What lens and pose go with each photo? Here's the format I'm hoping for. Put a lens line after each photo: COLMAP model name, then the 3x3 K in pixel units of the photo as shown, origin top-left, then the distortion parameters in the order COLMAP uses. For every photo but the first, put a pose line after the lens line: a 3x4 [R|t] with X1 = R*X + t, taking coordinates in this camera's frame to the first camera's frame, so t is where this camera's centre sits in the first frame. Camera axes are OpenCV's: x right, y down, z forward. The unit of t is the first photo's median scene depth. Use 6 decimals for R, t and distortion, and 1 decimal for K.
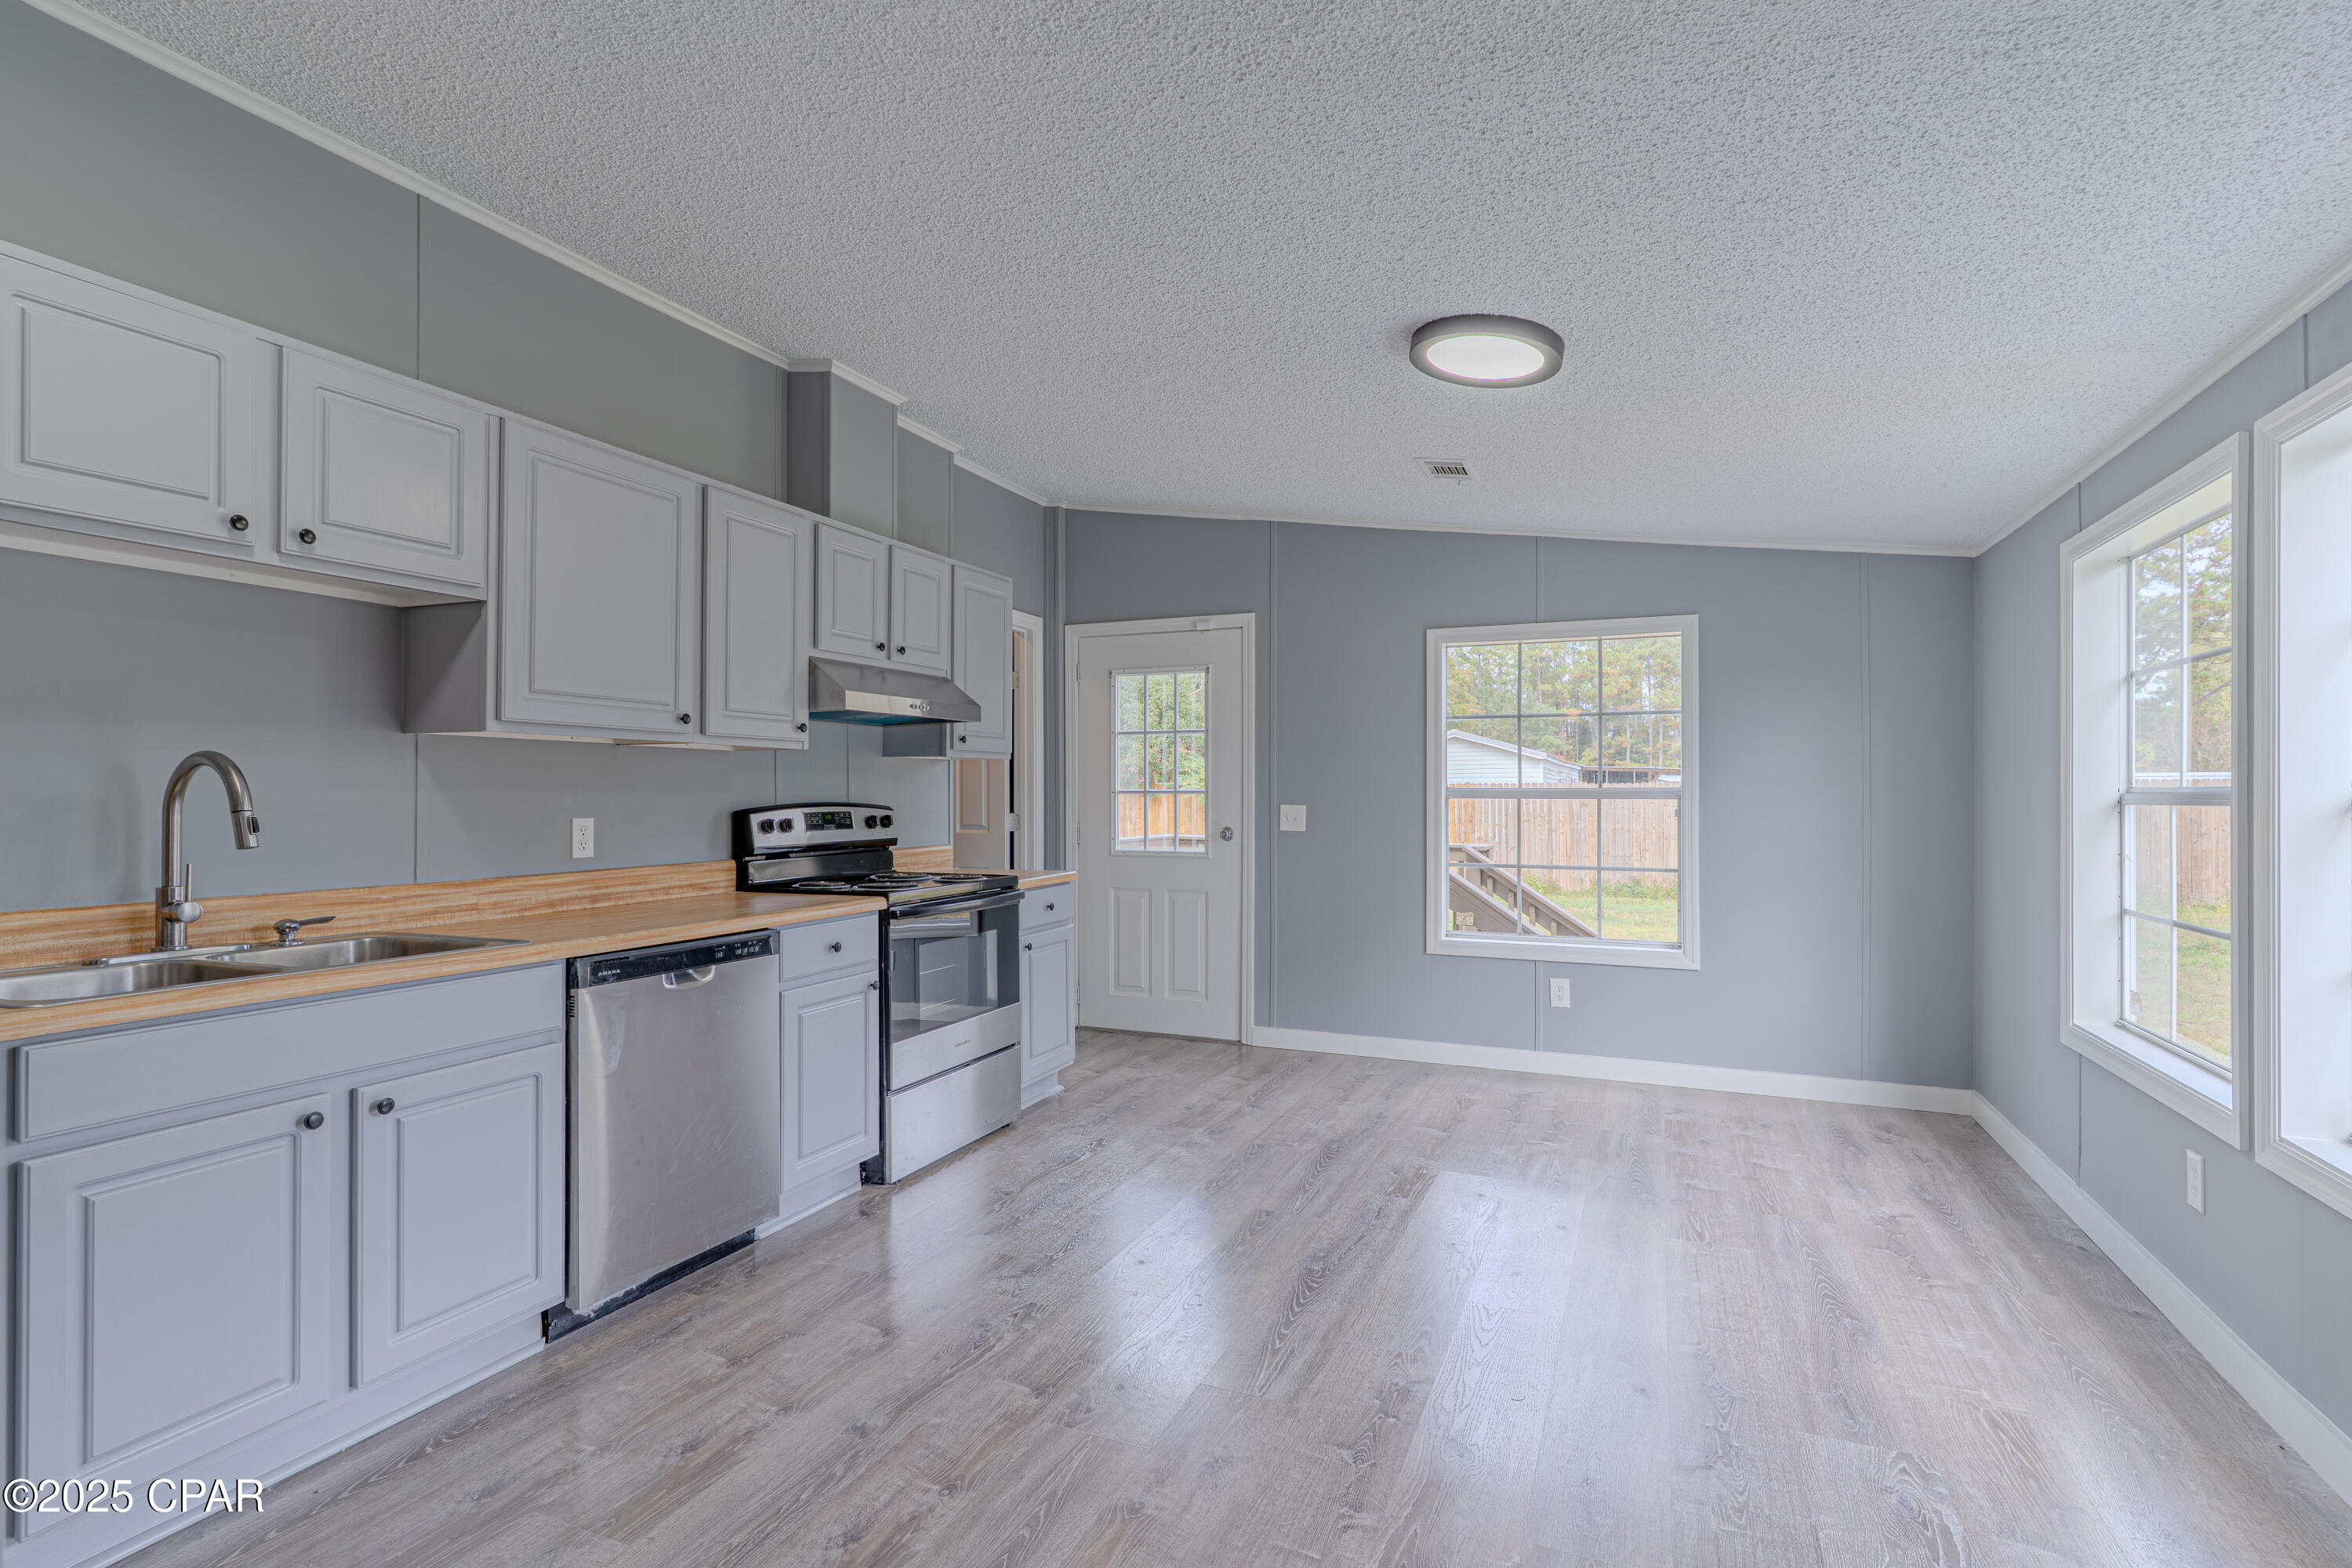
lens RADIAL K [[1121.4, 0, 1175.4], [0, 1121.4, 784.6], [0, 0, 1]] dist [0.003530, -0.001913]
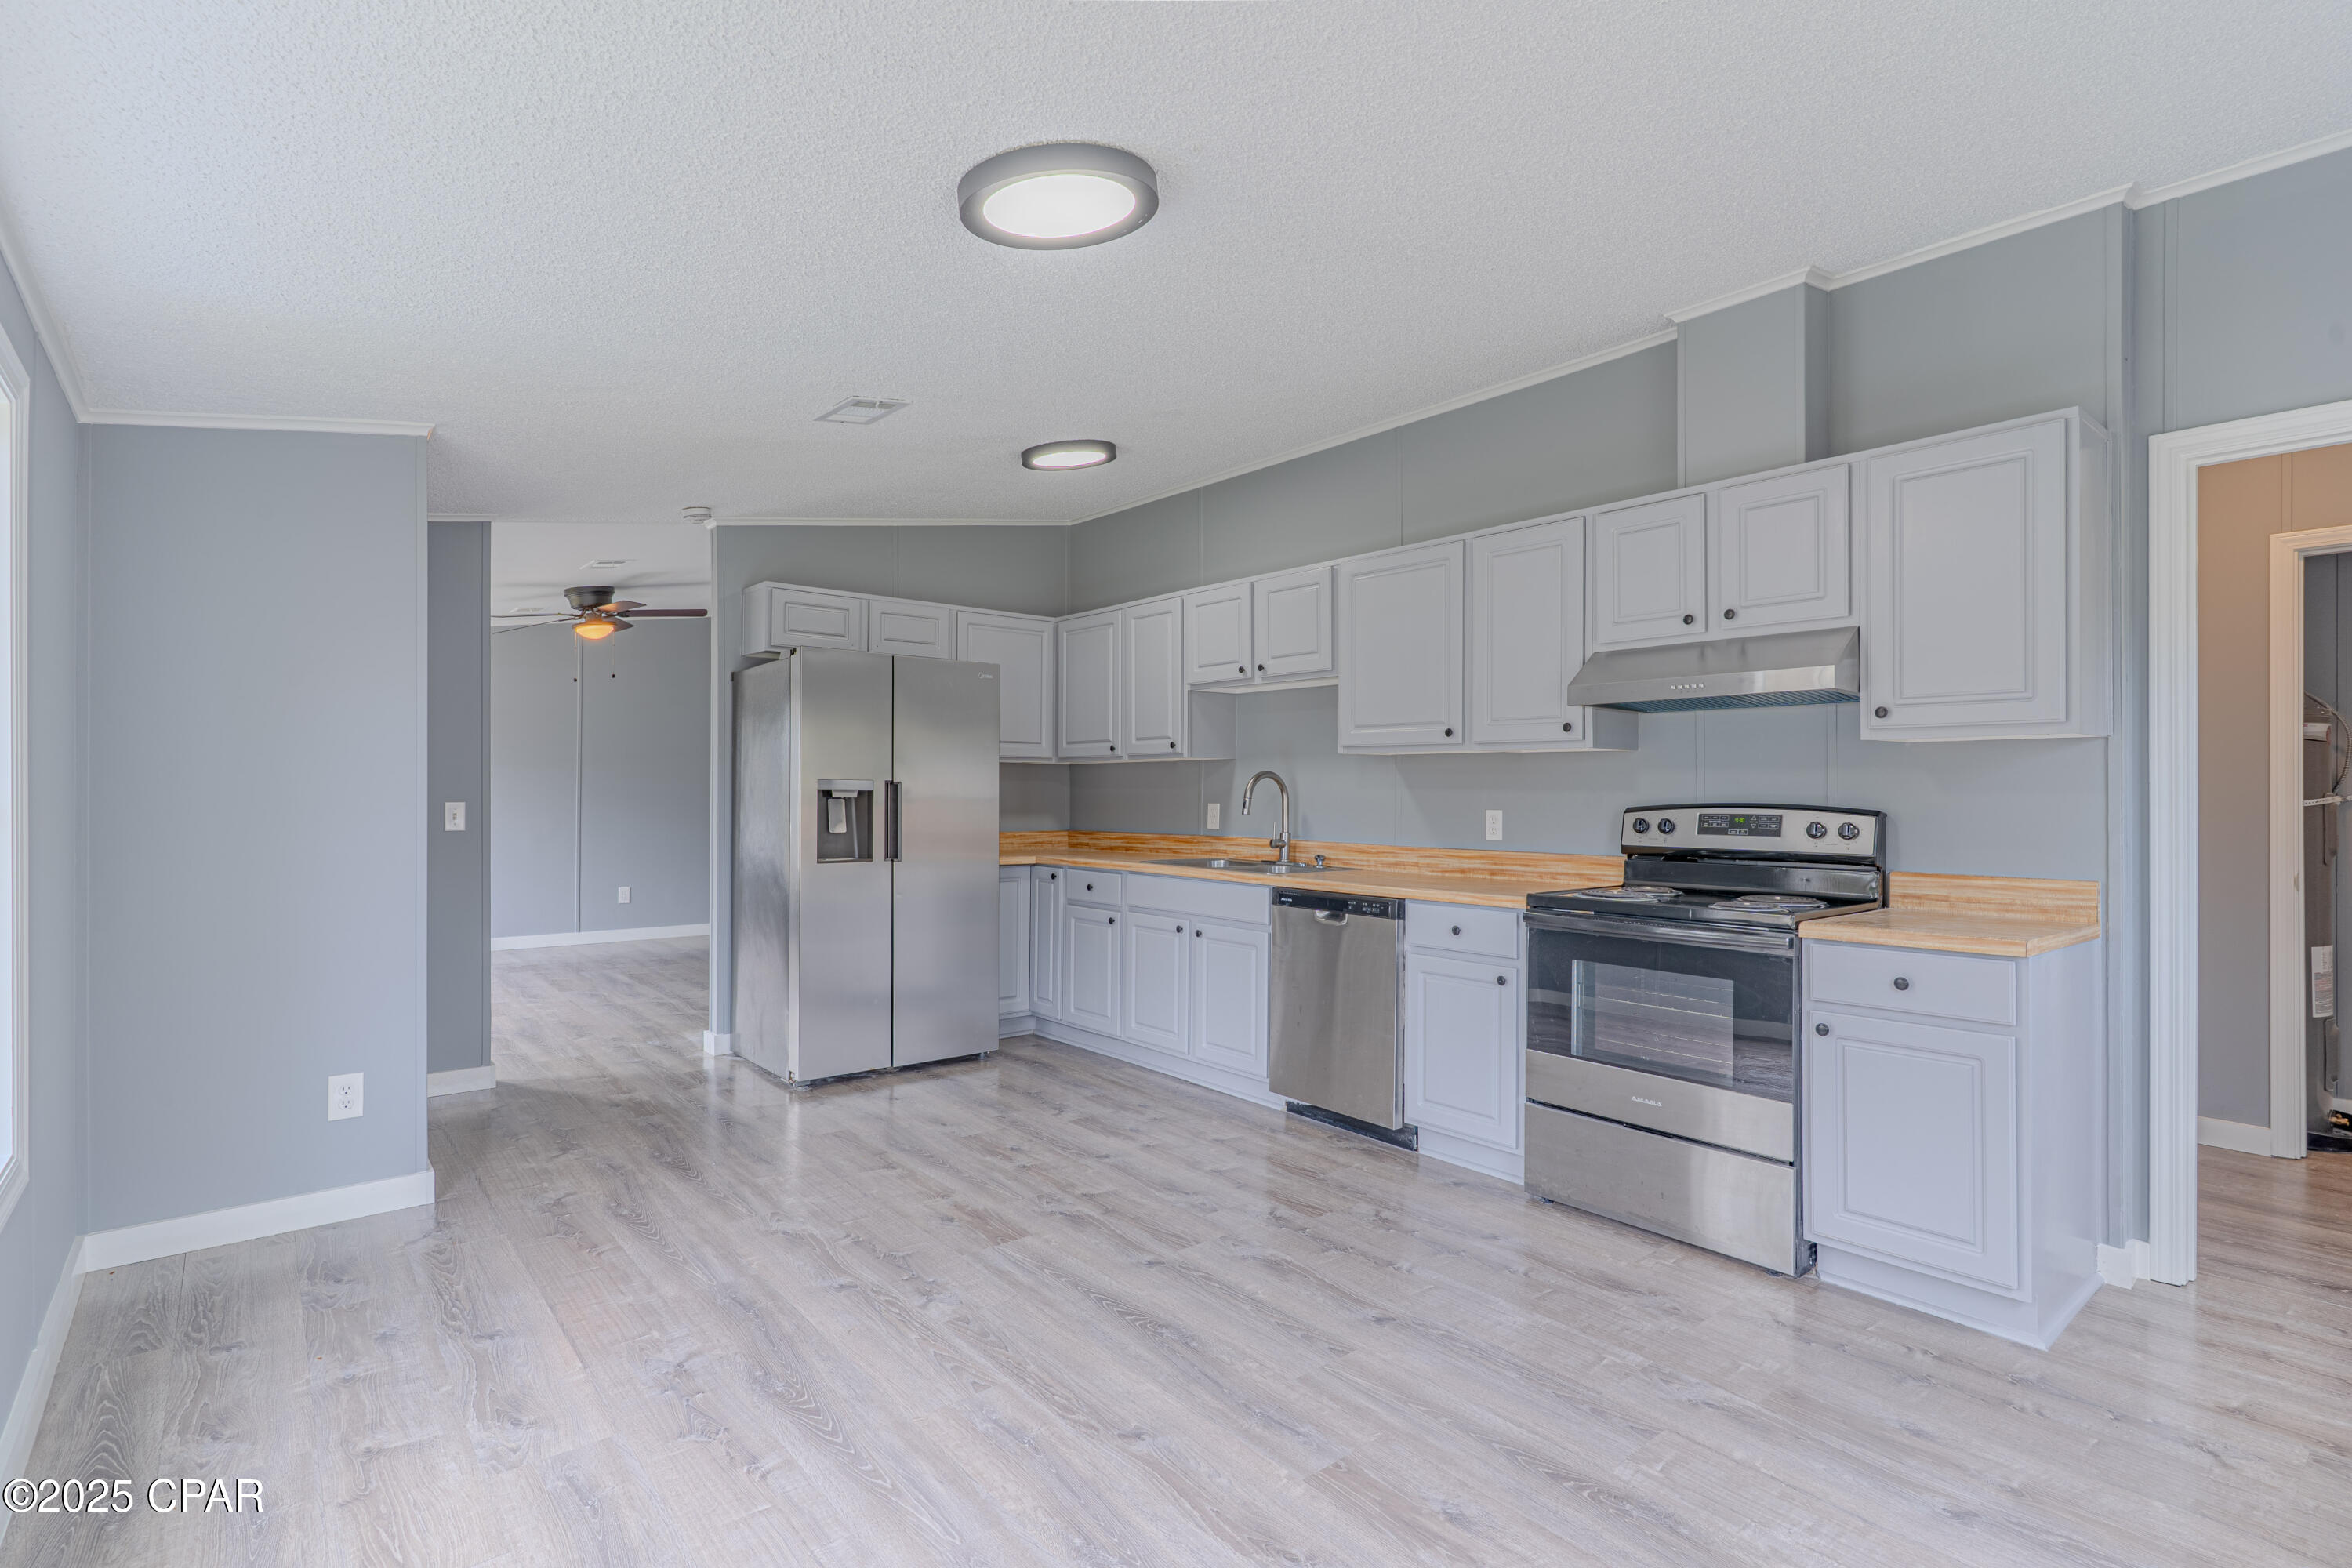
lens RADIAL K [[1121.4, 0, 1166.3], [0, 1121.4, 781.9], [0, 0, 1]] dist [0.003530, -0.001913]
pose [[-0.461144, -0.010873, -0.887259, 0.752155], [0.000300, 0.999923, -0.012409, 0.011814], [0.887325, -0.005988, -0.461105, 1.167753]]
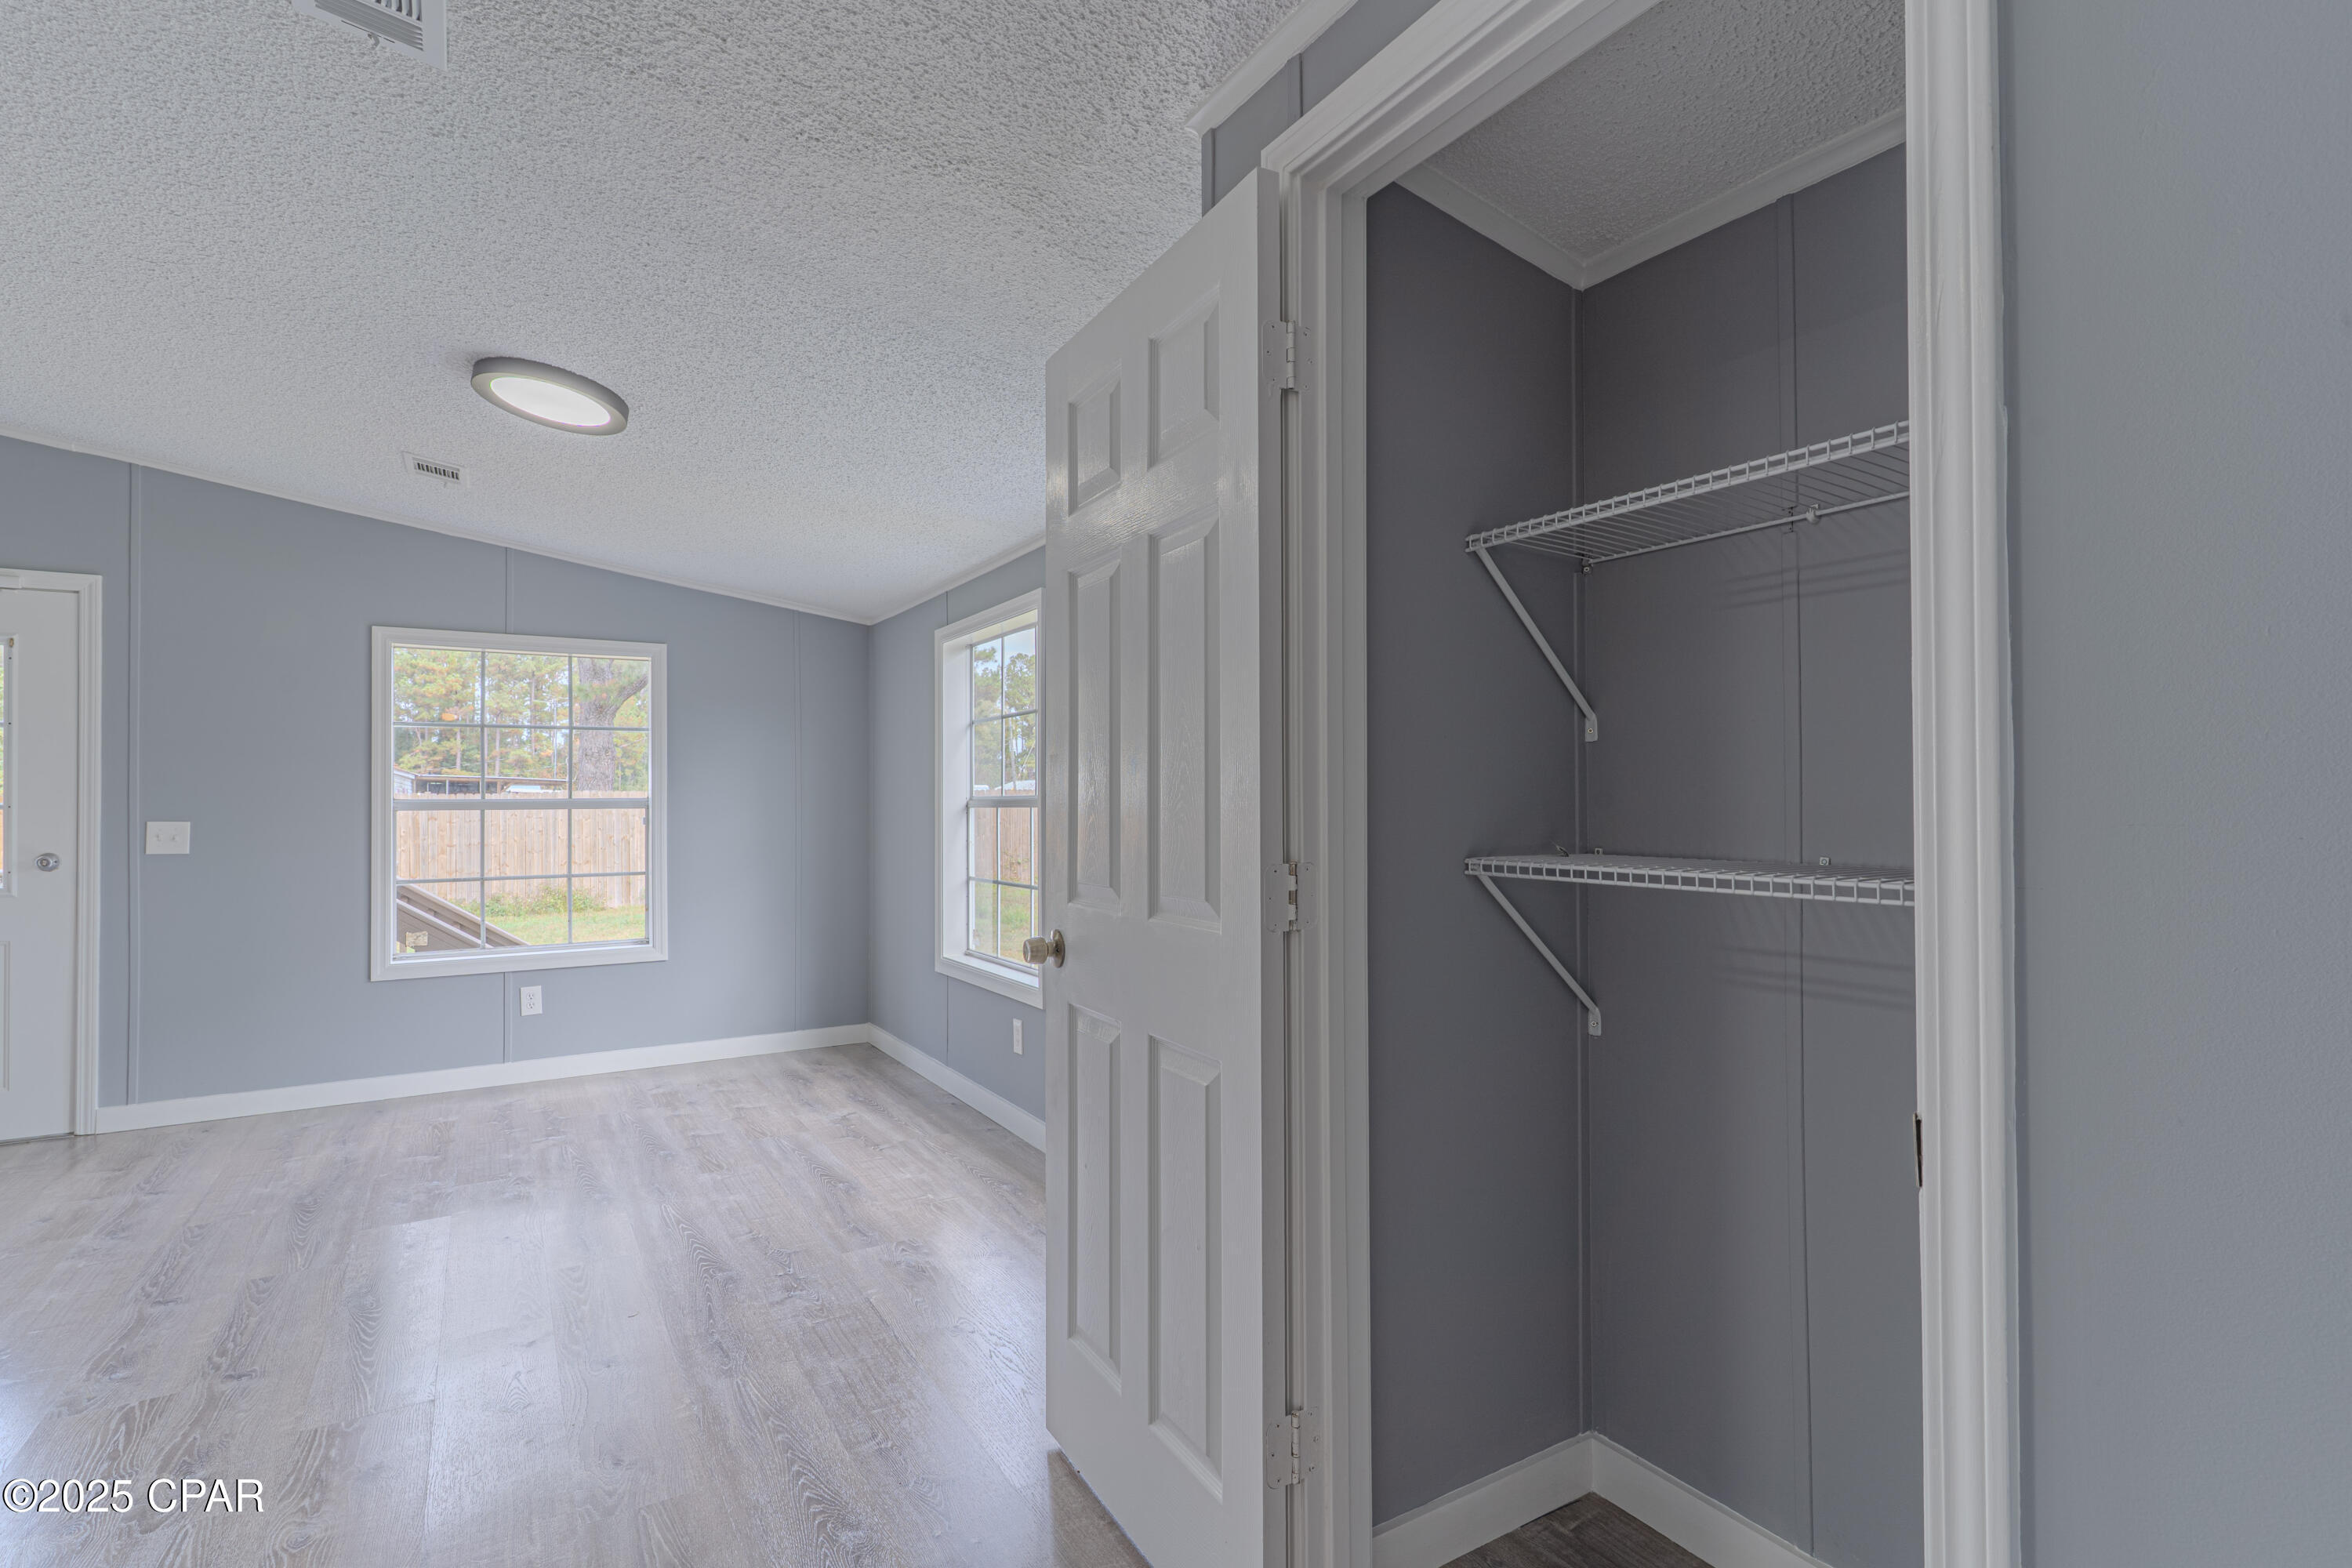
lens RADIAL K [[1121.4, 0, 1197.3], [0, 1121.4, 781.8], [0, 0, 1]] dist [0.003530, -0.001913]
pose [[0.567197, 0.006583, 0.823556, -0.219459], [0.002829, 0.999947, -0.009941, -0.001385], [-0.823578, 0.007968, 0.567148, -0.108792]]
